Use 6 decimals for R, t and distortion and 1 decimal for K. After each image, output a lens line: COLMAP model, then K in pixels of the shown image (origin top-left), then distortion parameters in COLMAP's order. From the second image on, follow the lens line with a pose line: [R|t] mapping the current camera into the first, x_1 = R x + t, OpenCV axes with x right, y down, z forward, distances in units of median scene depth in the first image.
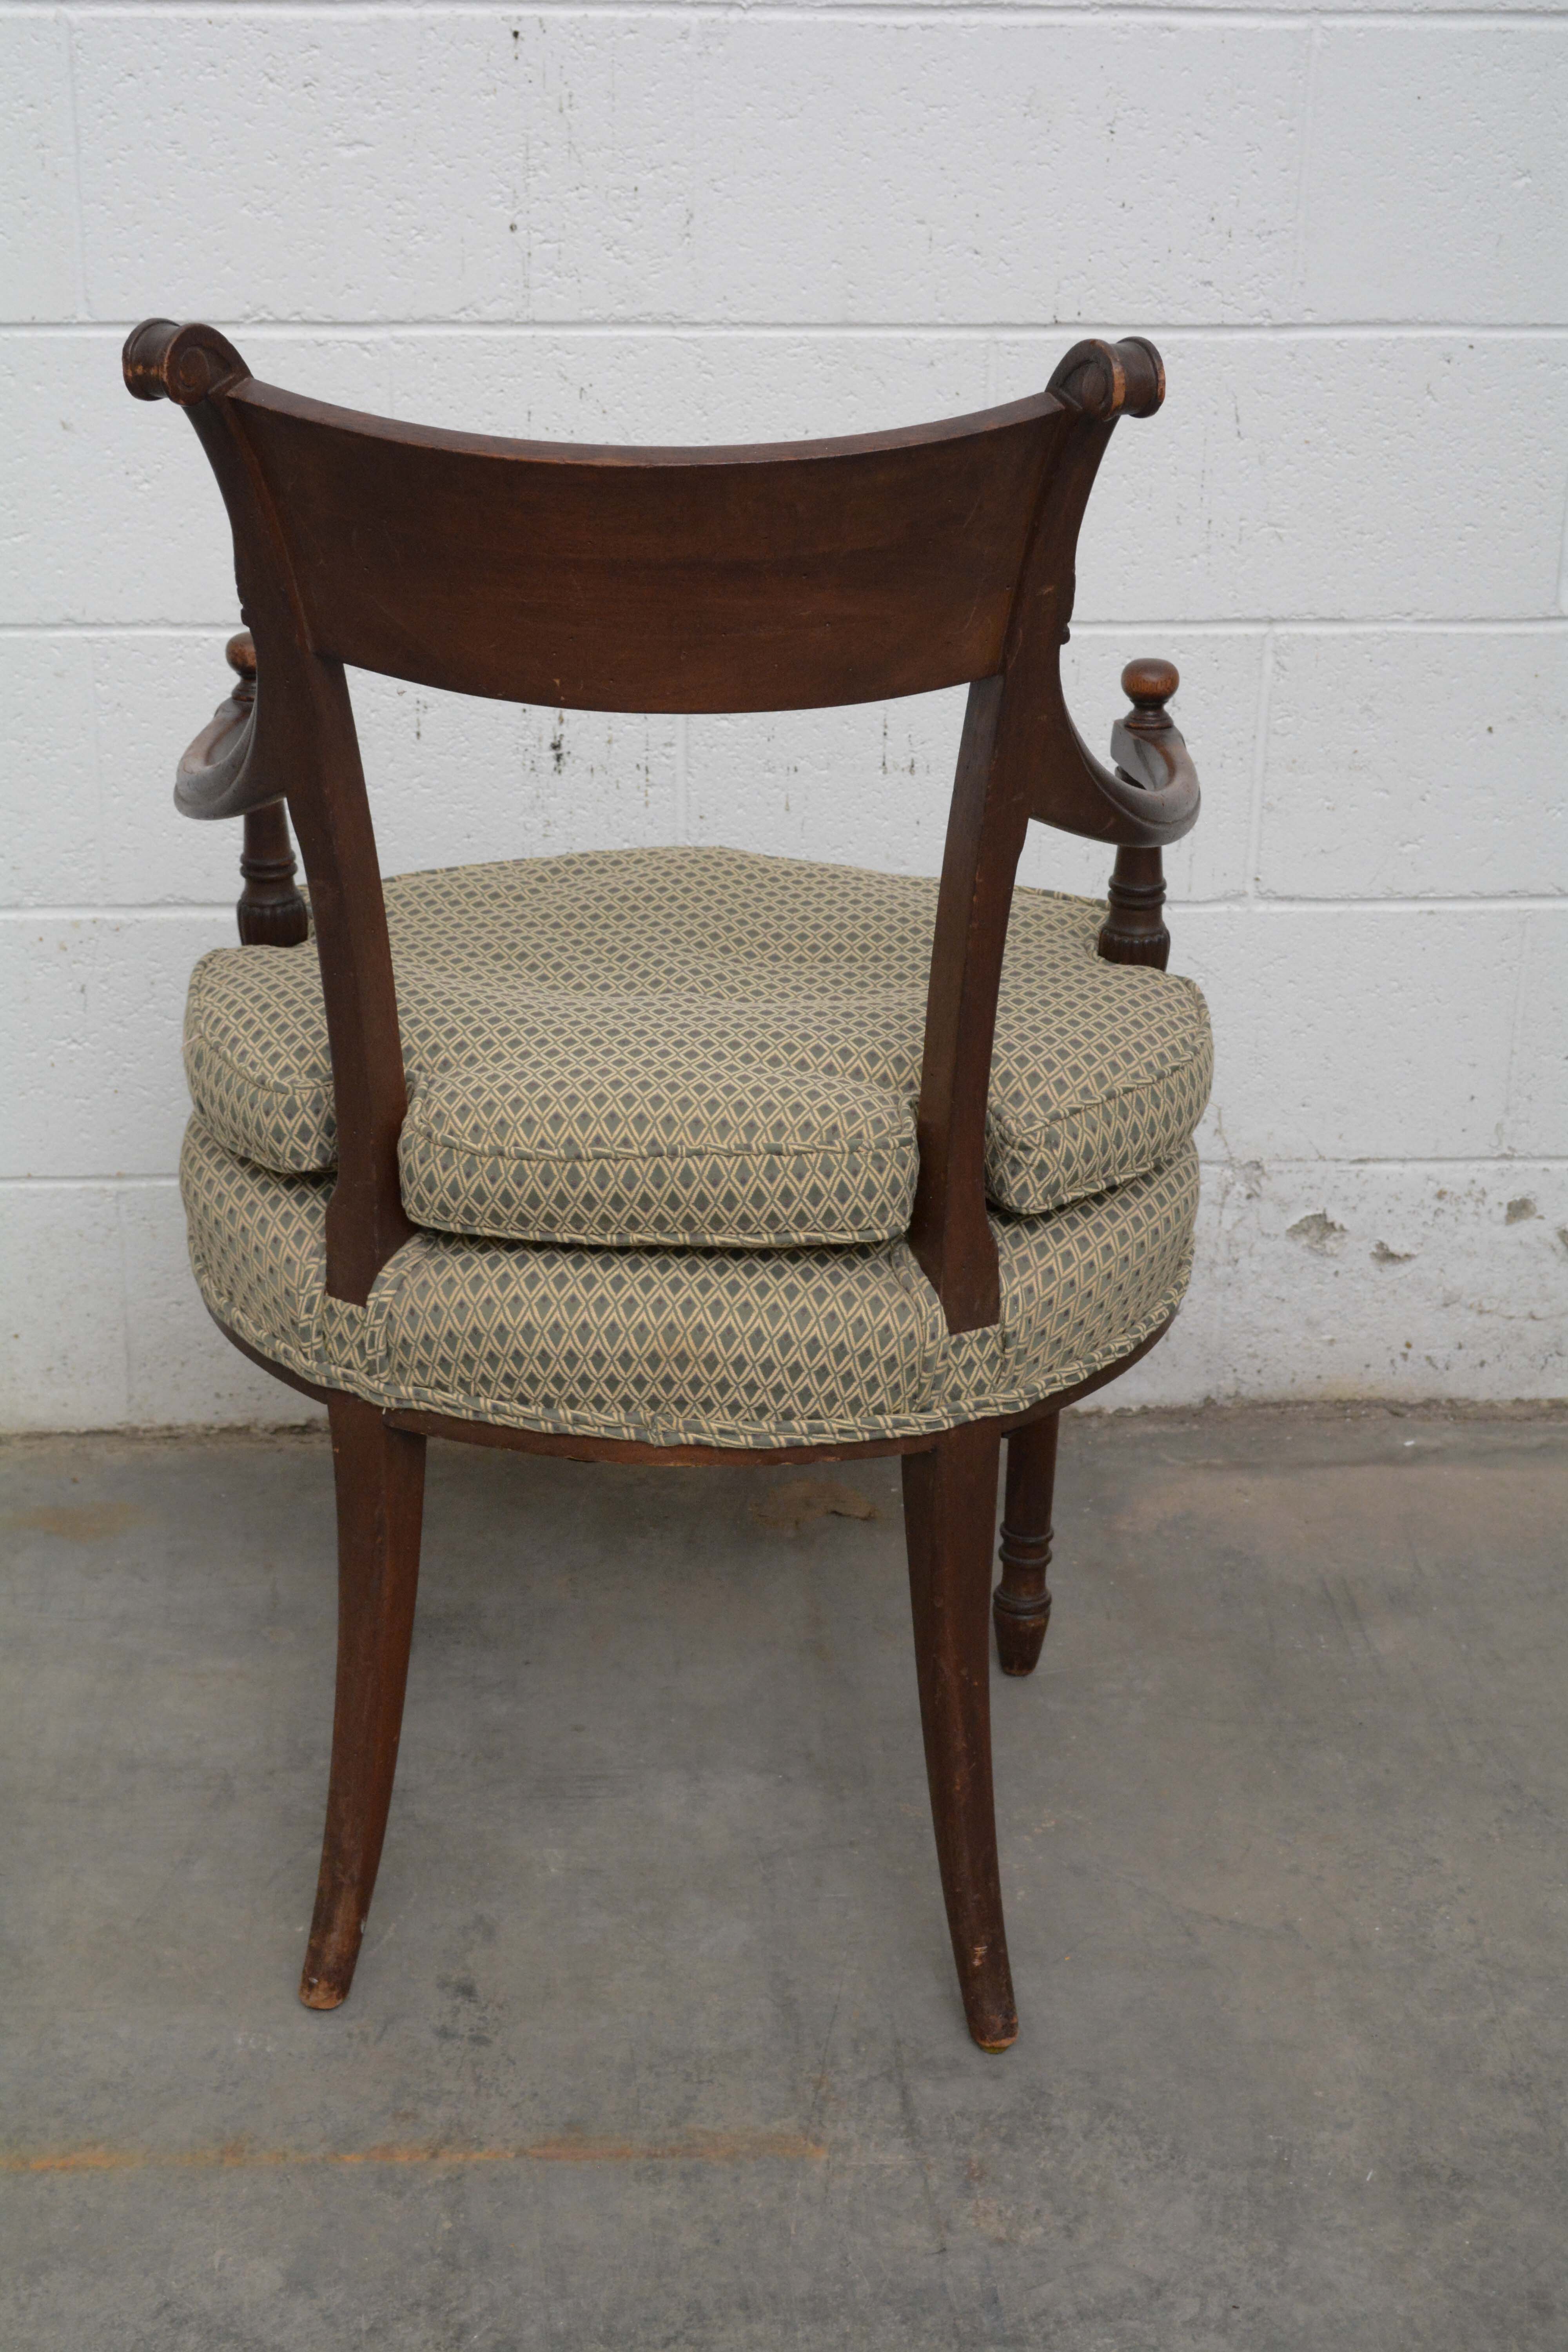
lens RADIAL K [[3803.6, 0, 784.0], [0, 3803.6, 1176.0], [0, 0, 1]] dist [-0.005064, 0.012872]
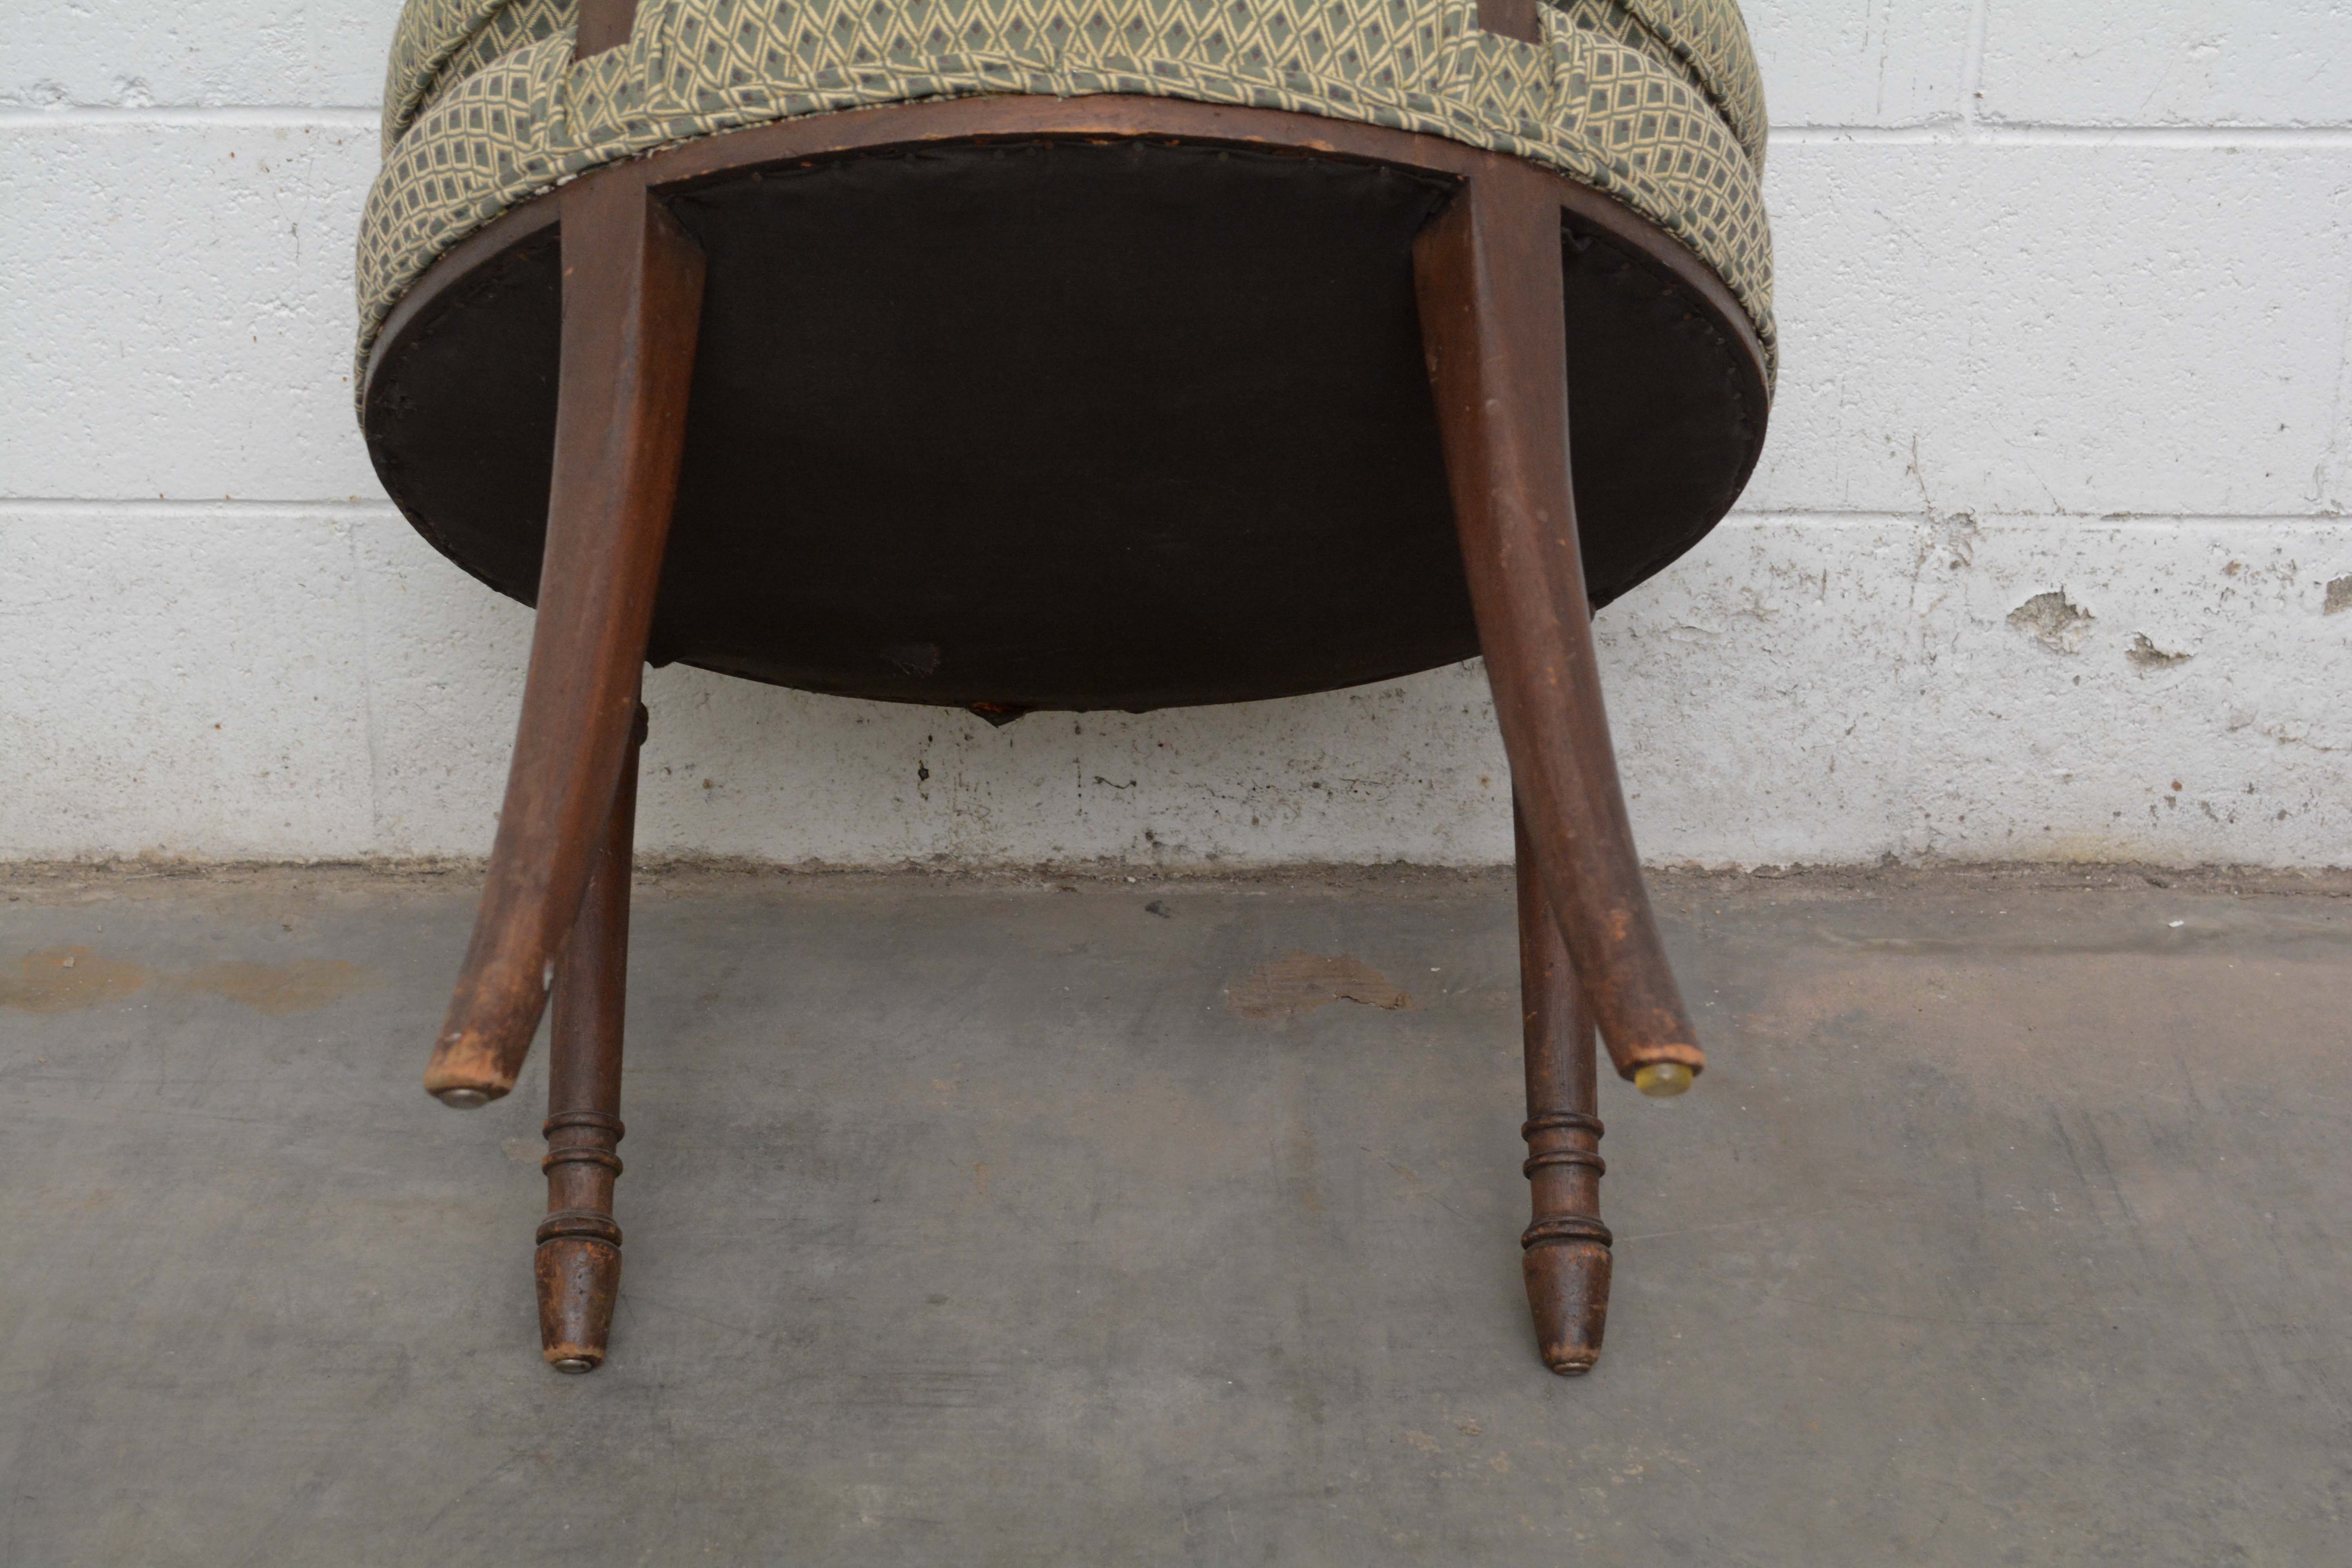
lens RADIAL K [[3803.6, 0, 1187.5], [0, 3803.6, 745.2], [0, 0, 1]] dist [-0.005064, 0.012872]
pose [[0.997552, 0.020627, -0.066818, 0.032734], [-0.020133, 0.999765, 0.008068, 0.040576], [0.066968, -0.006703, 0.997733, 0.330104]]
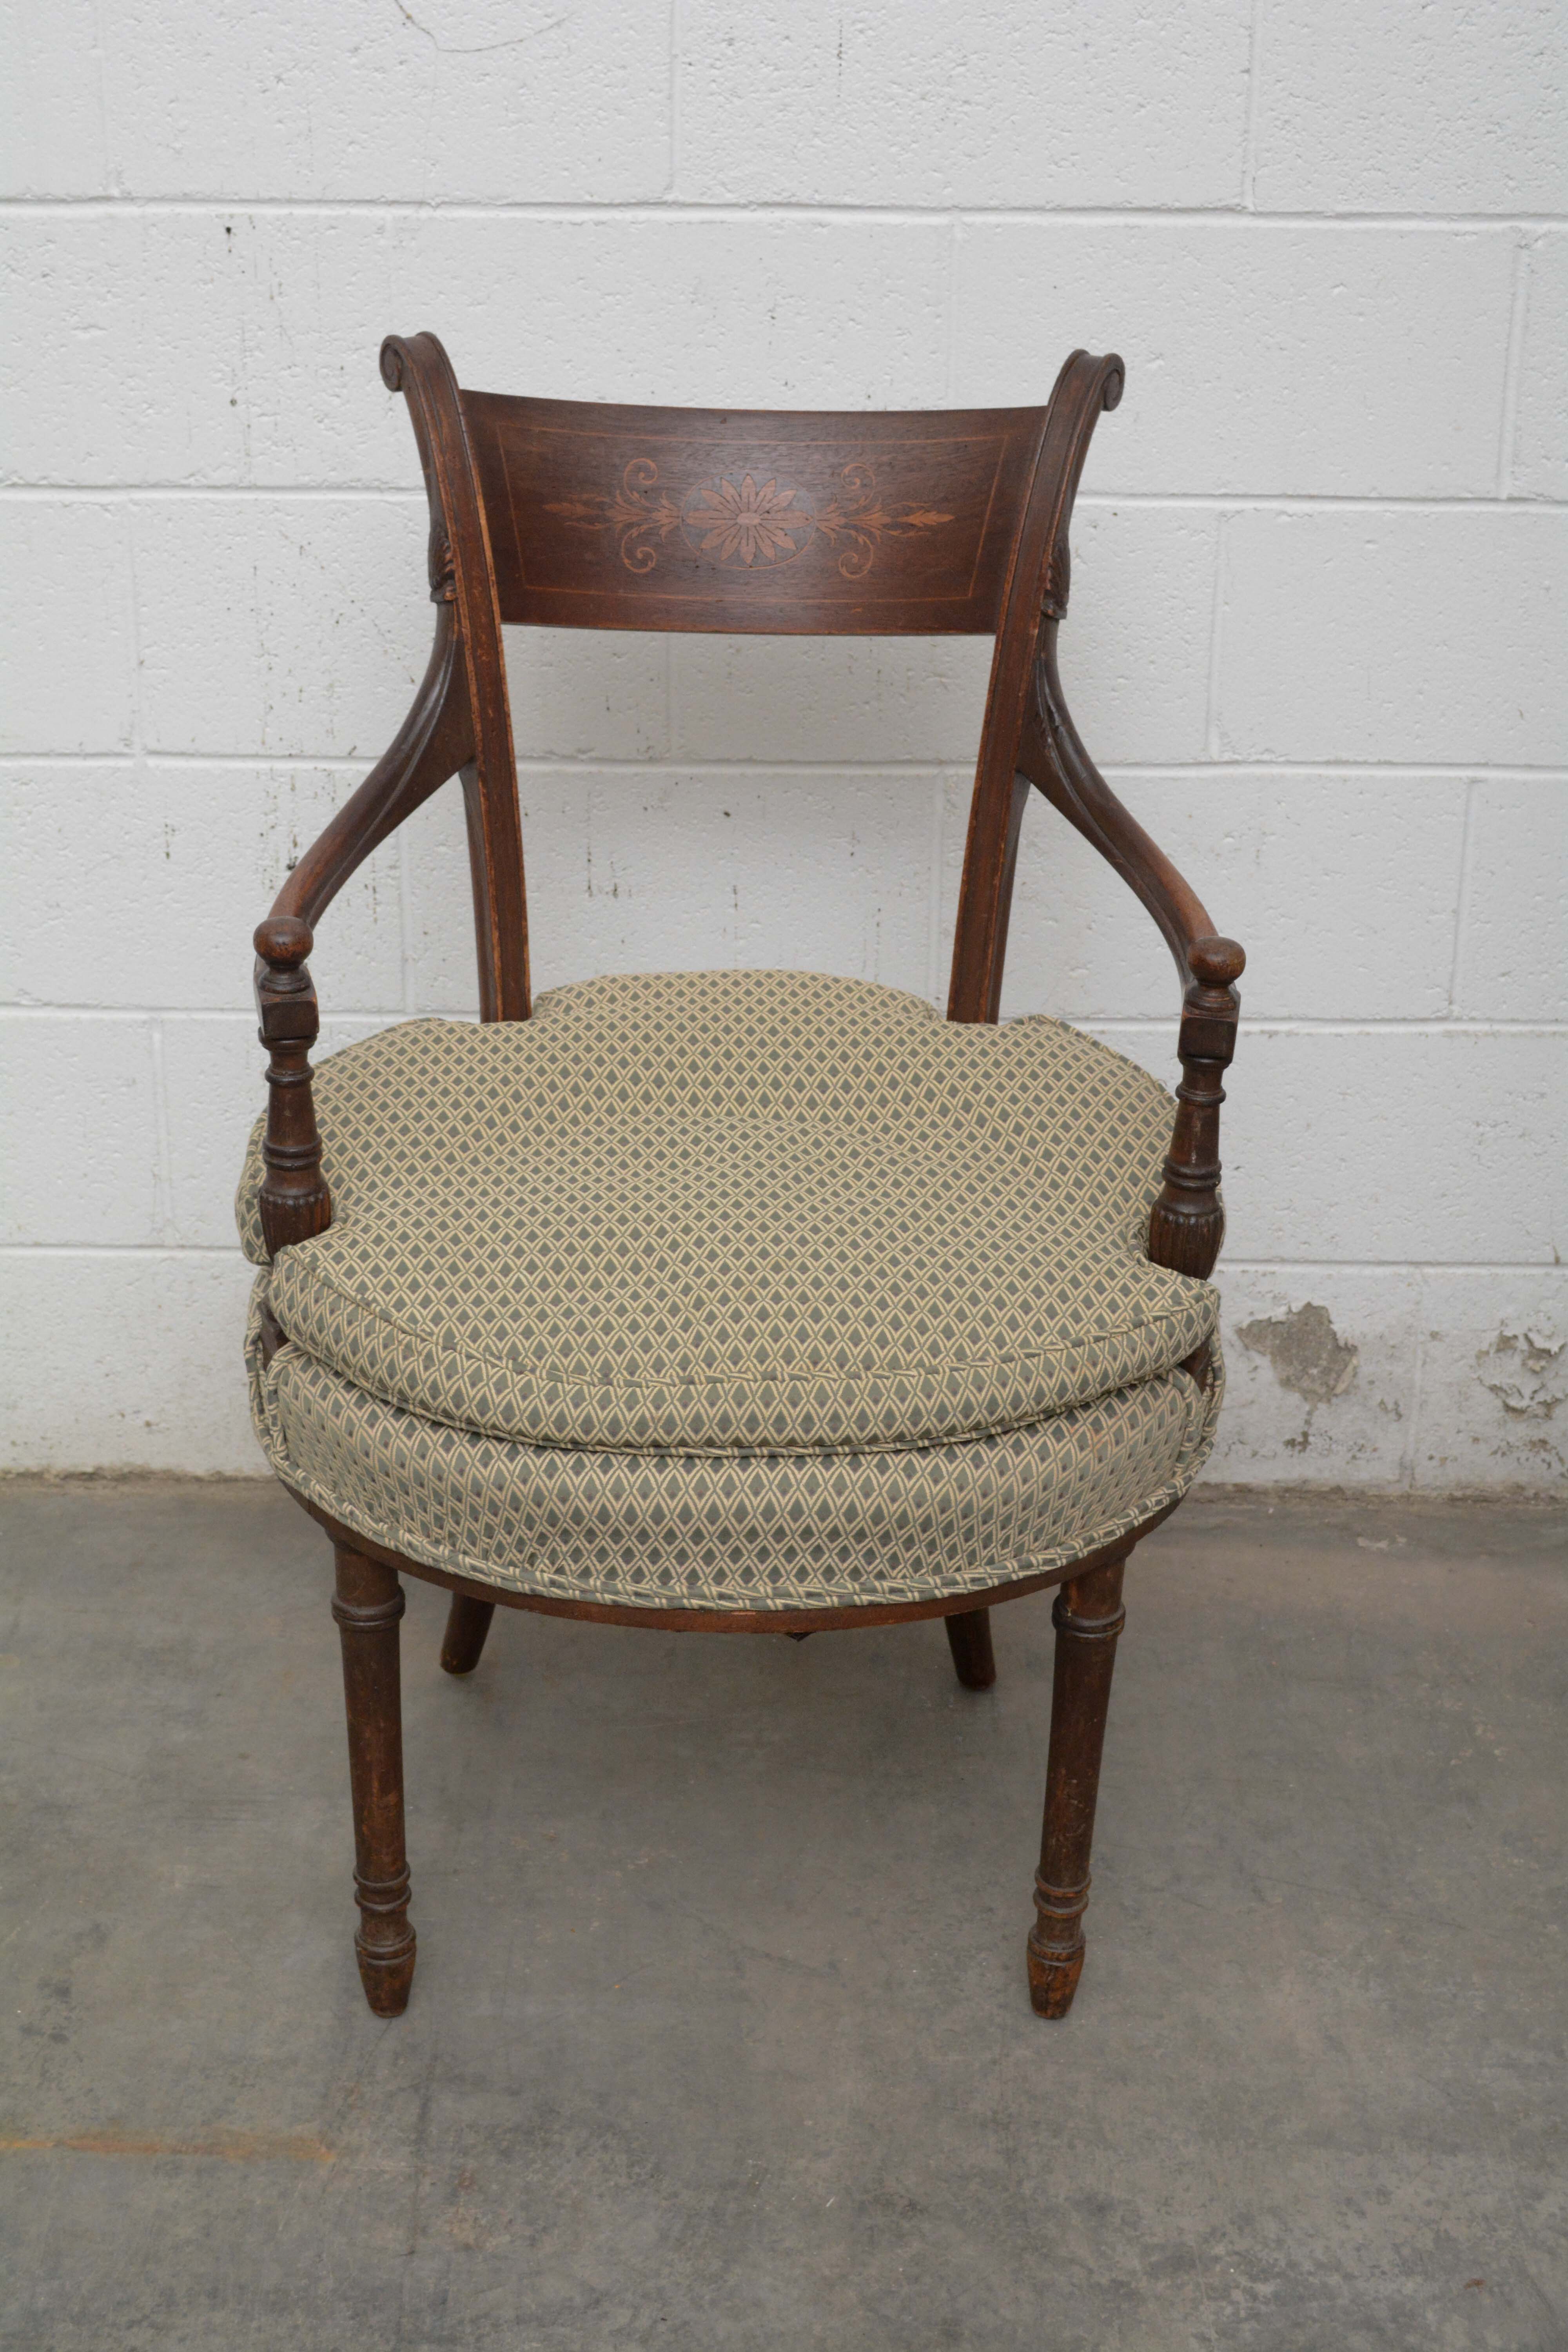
lens RADIAL K [[3387.7, 0, 784.0], [0, 3387.7, 1176.0], [0, 0, 1]] dist [-0.024195, 0.017281]
pose [[0.996257, 0.022935, -0.083346, 0.177962], [-0.024885, 0.999439, -0.022433, -0.004653], [0.082785, 0.024423, 0.996268, 0.031981]]
